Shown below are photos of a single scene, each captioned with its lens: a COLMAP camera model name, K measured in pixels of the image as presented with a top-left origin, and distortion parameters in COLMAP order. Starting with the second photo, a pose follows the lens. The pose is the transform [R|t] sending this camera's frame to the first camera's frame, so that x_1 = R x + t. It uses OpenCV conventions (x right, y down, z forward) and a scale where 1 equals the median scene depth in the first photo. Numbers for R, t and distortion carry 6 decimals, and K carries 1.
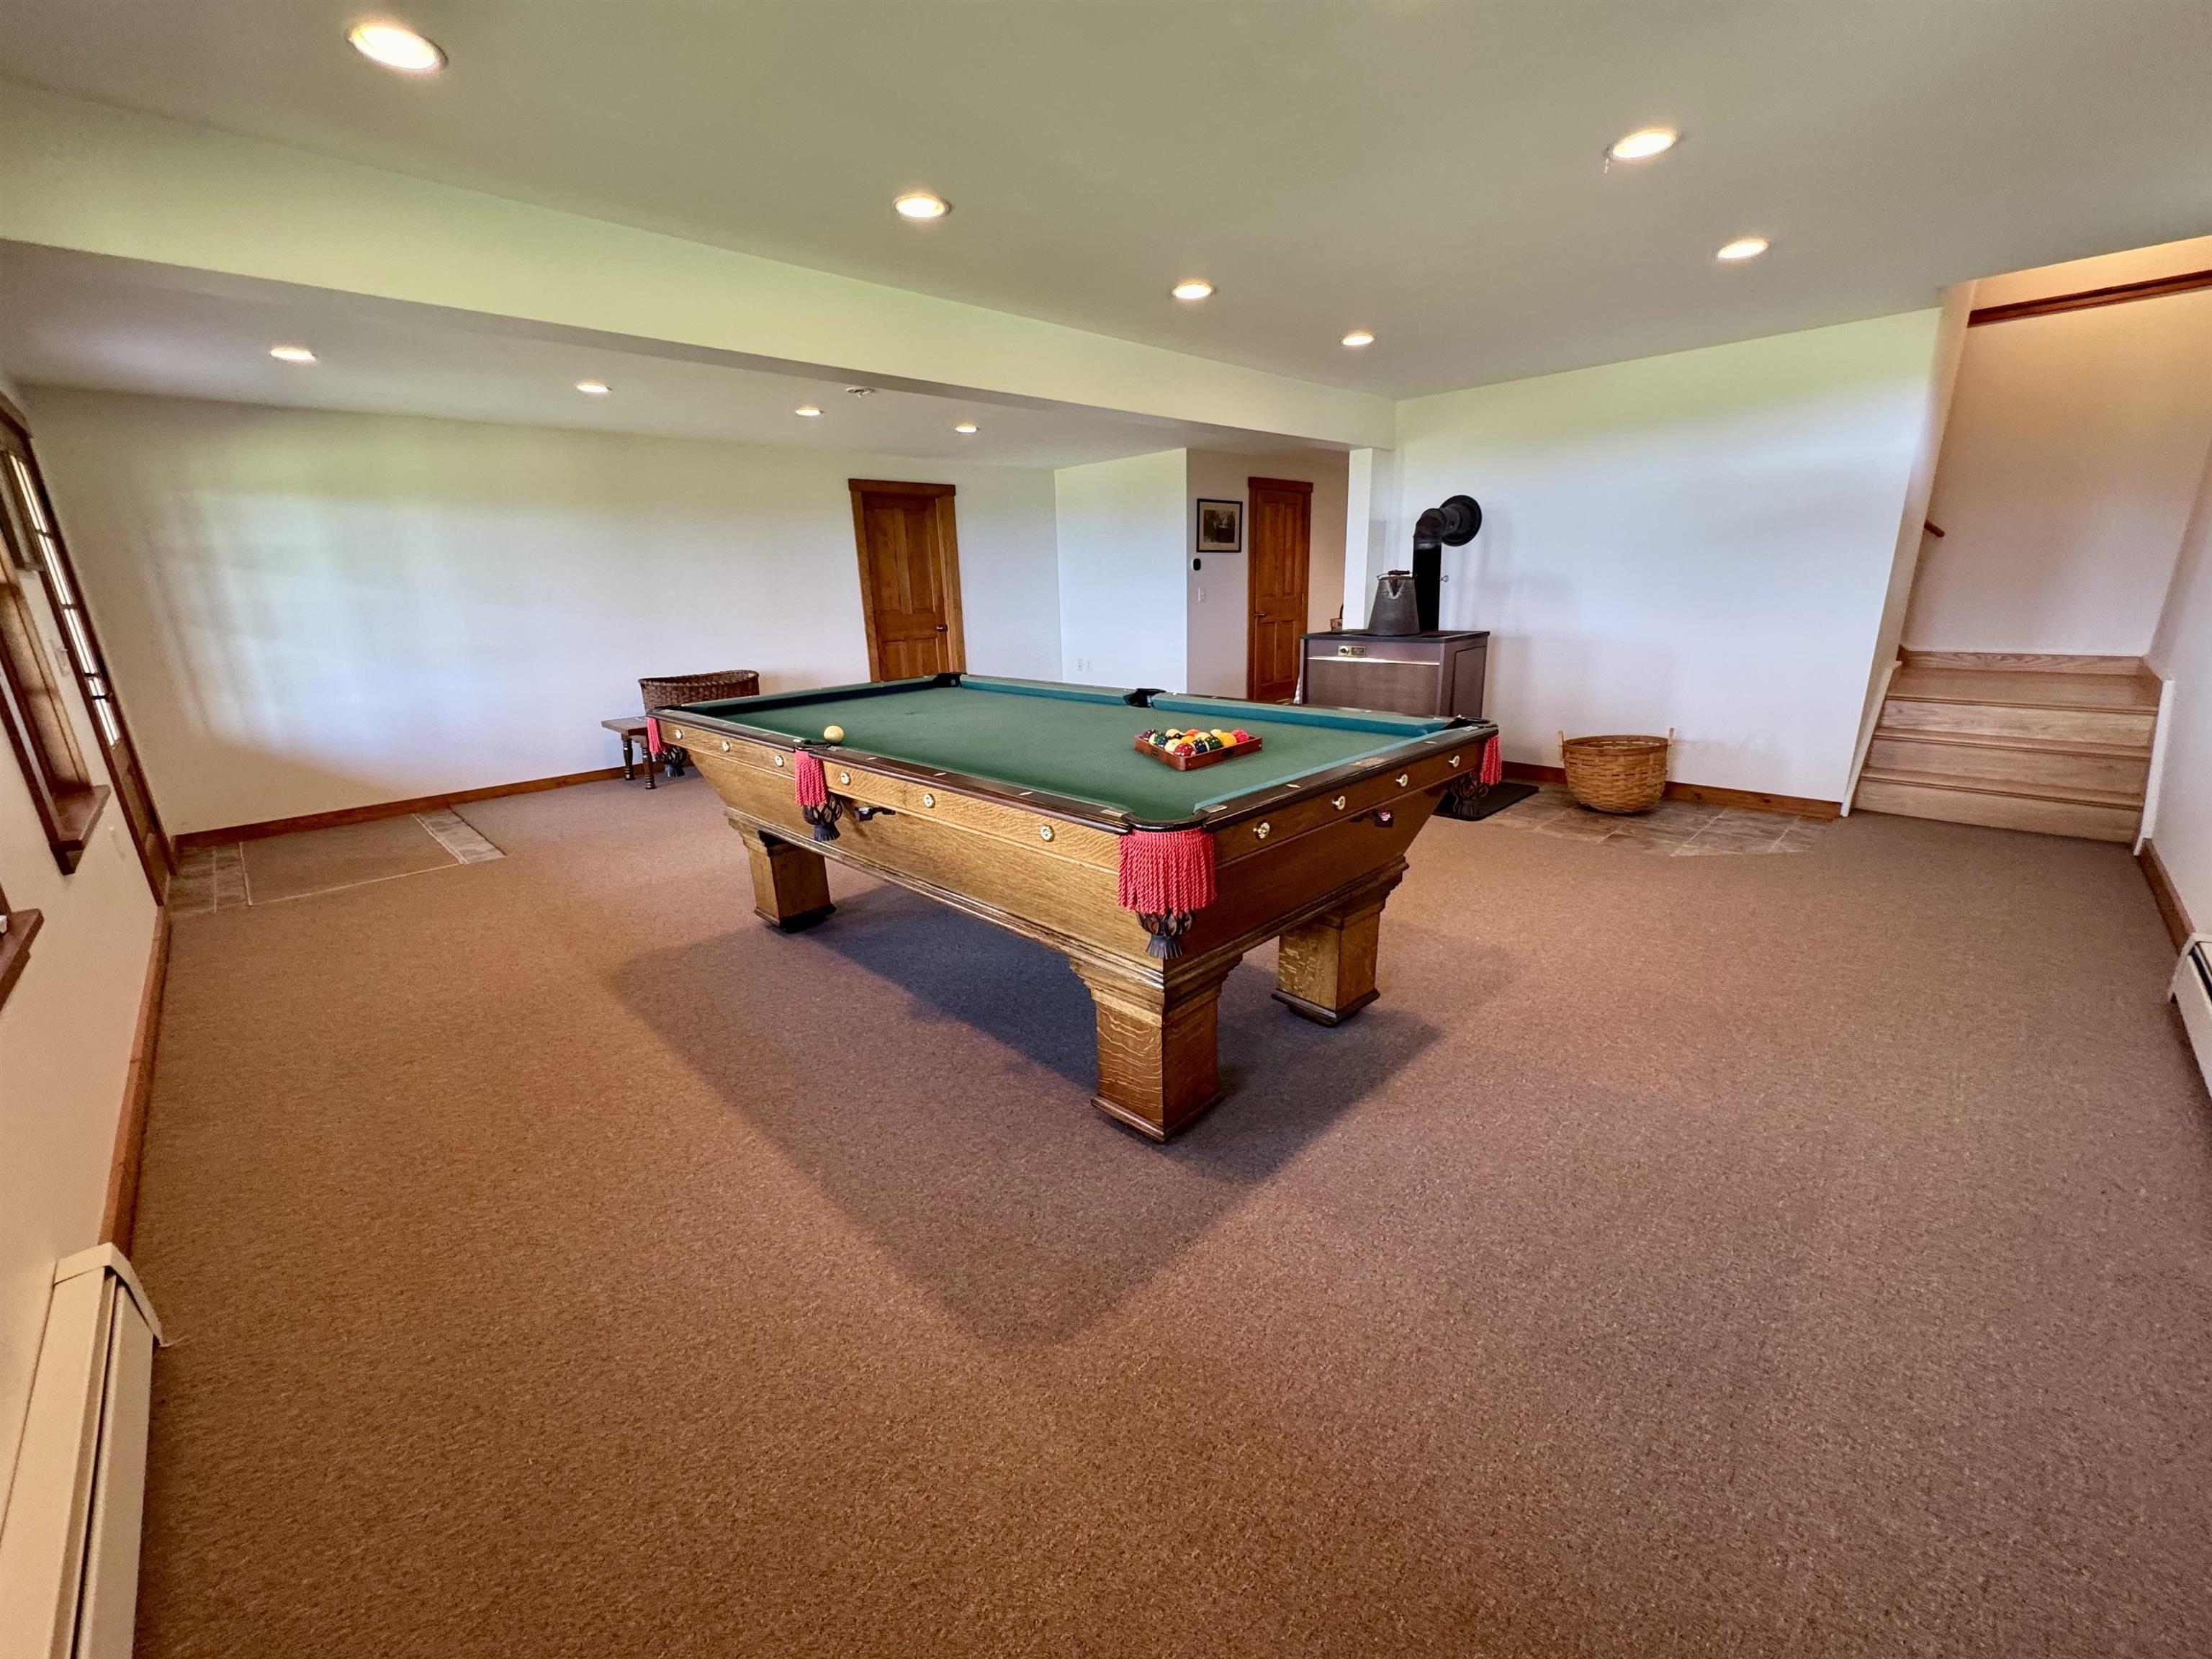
lens RADIAL K [[879.0, 0, 1108.2], [0, 879.0, 830.8], [0, 0, 1]] dist [-0.009271, 0.002834]
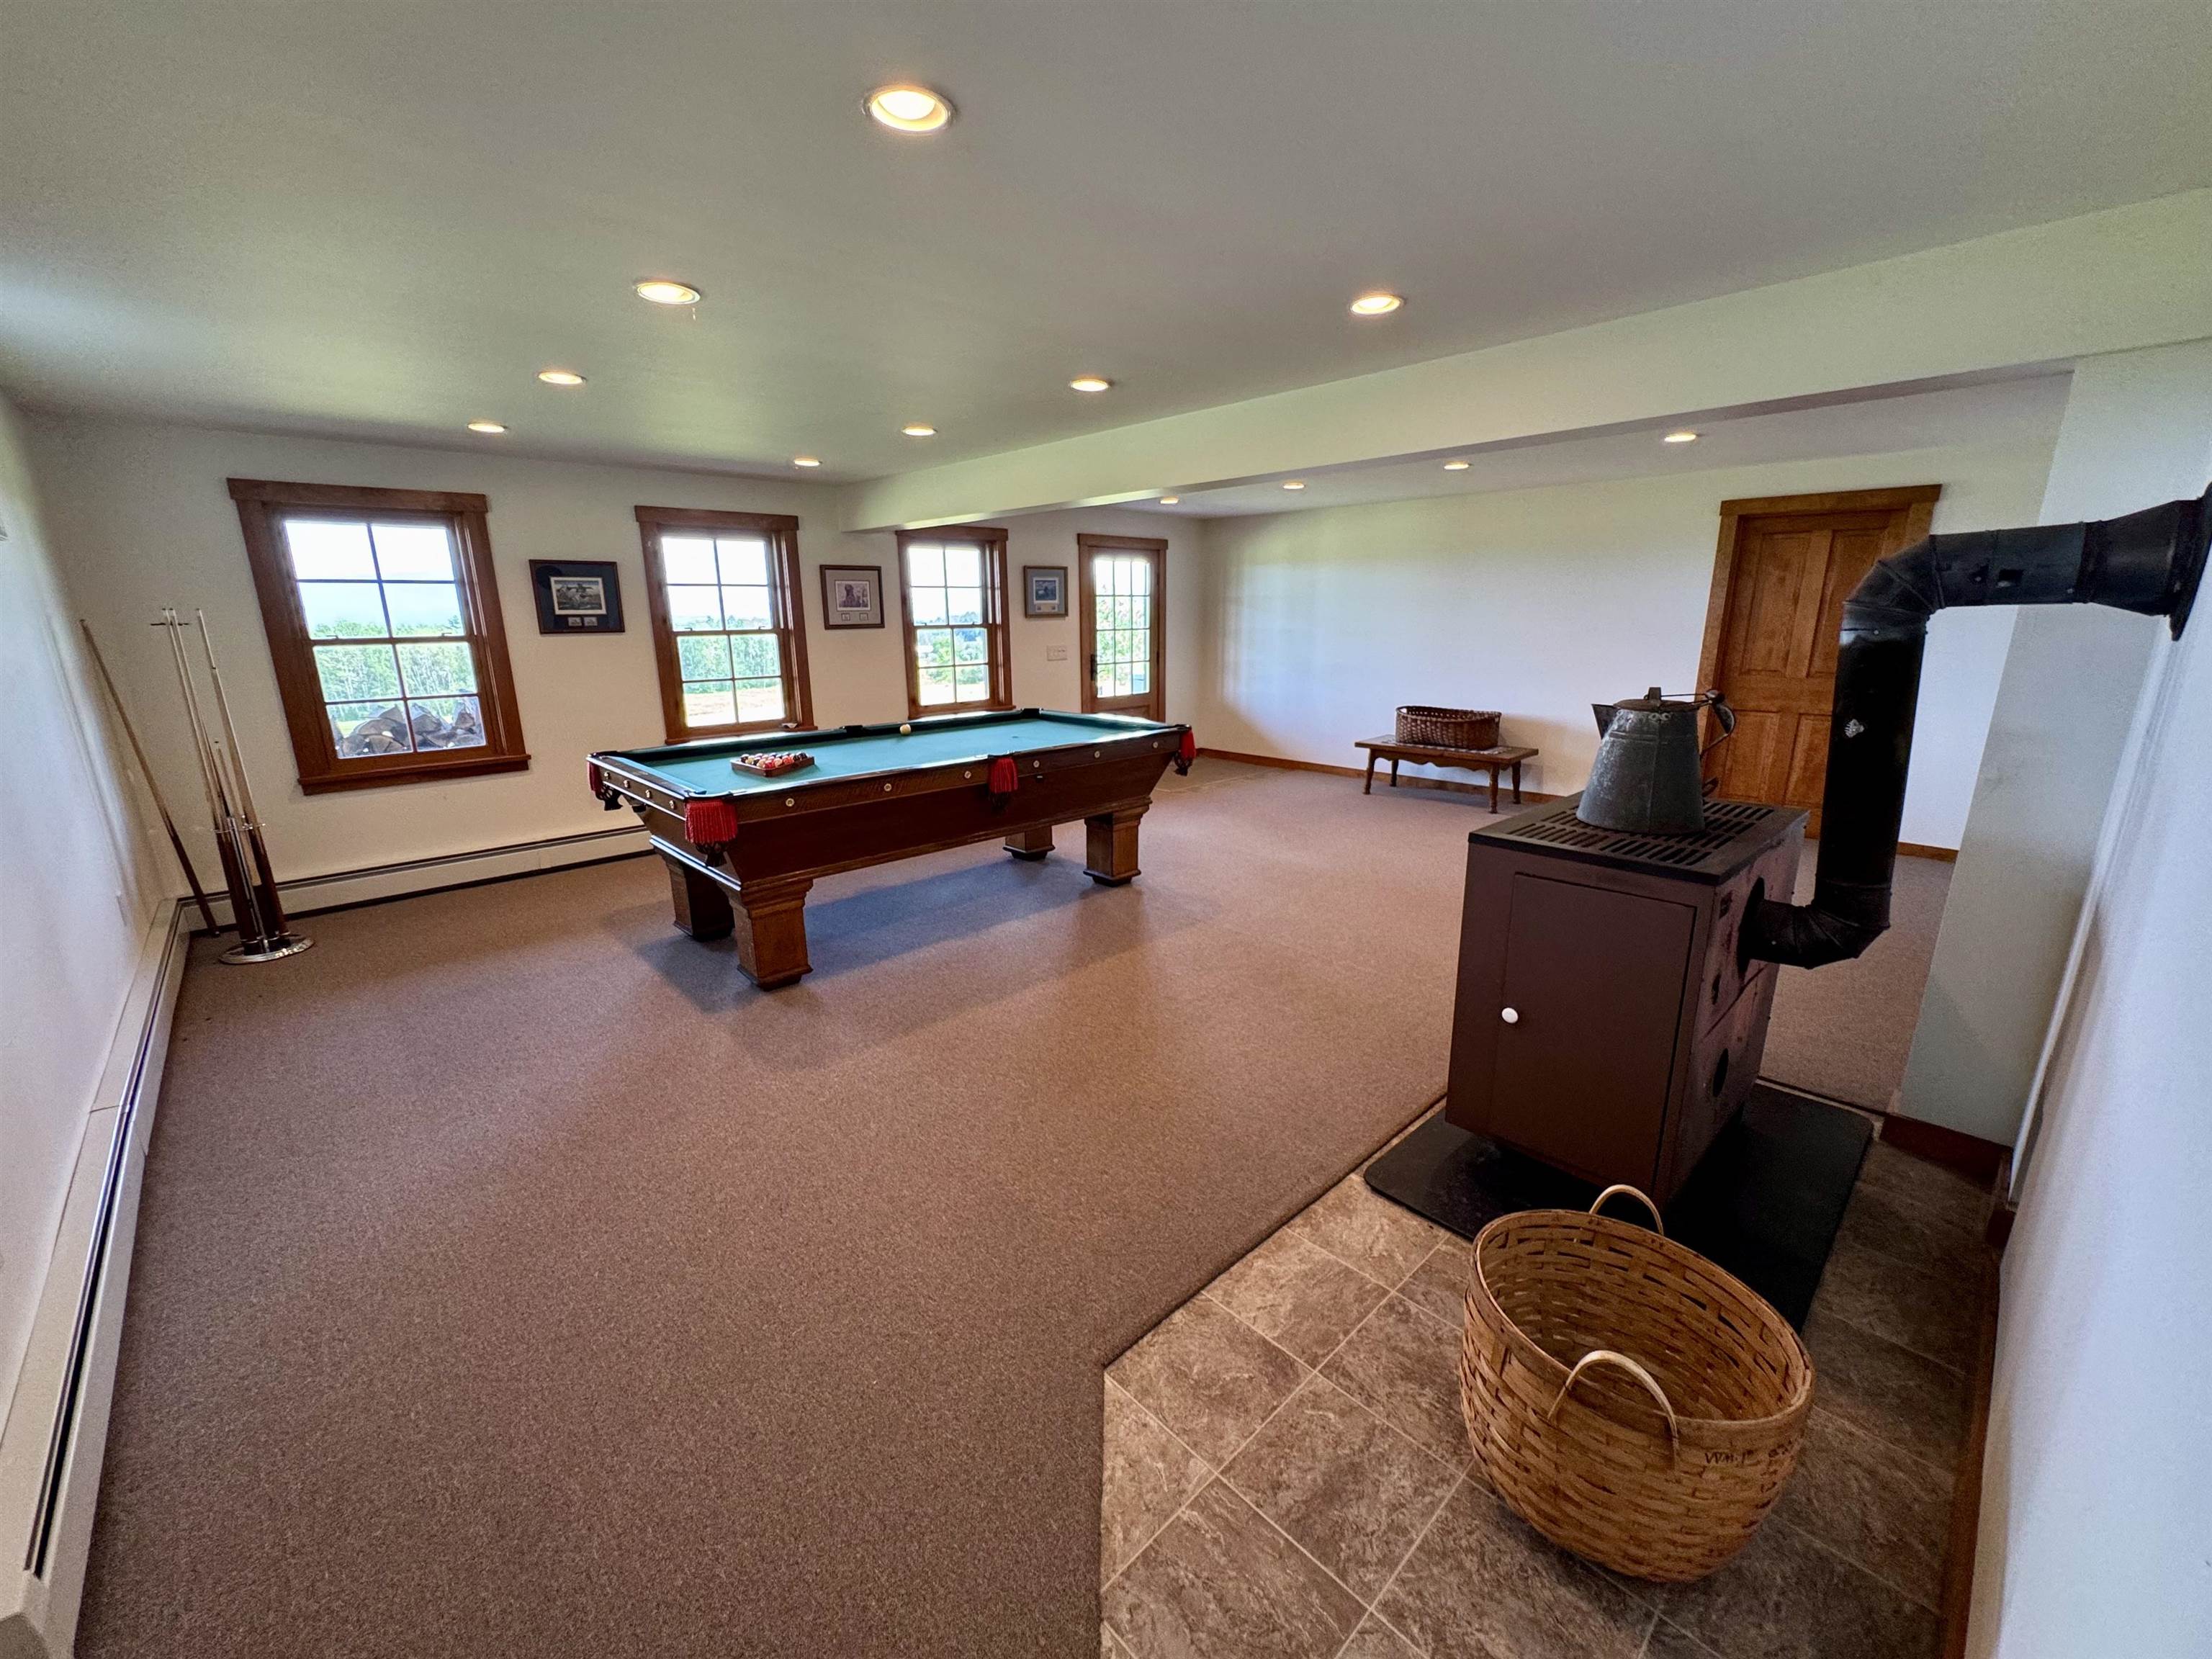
lens RADIAL K [[879.0, 0, 1108.2], [0, 879.0, 830.8], [0, 0, 1]] dist [-0.009271, 0.002834]
pose [[-0.018900, 0.272481, -0.961975, 0.844208], [-0.266670, 0.925919, 0.267508, -0.291994], [0.963603, 0.261586, 0.055163, 0.771182]]
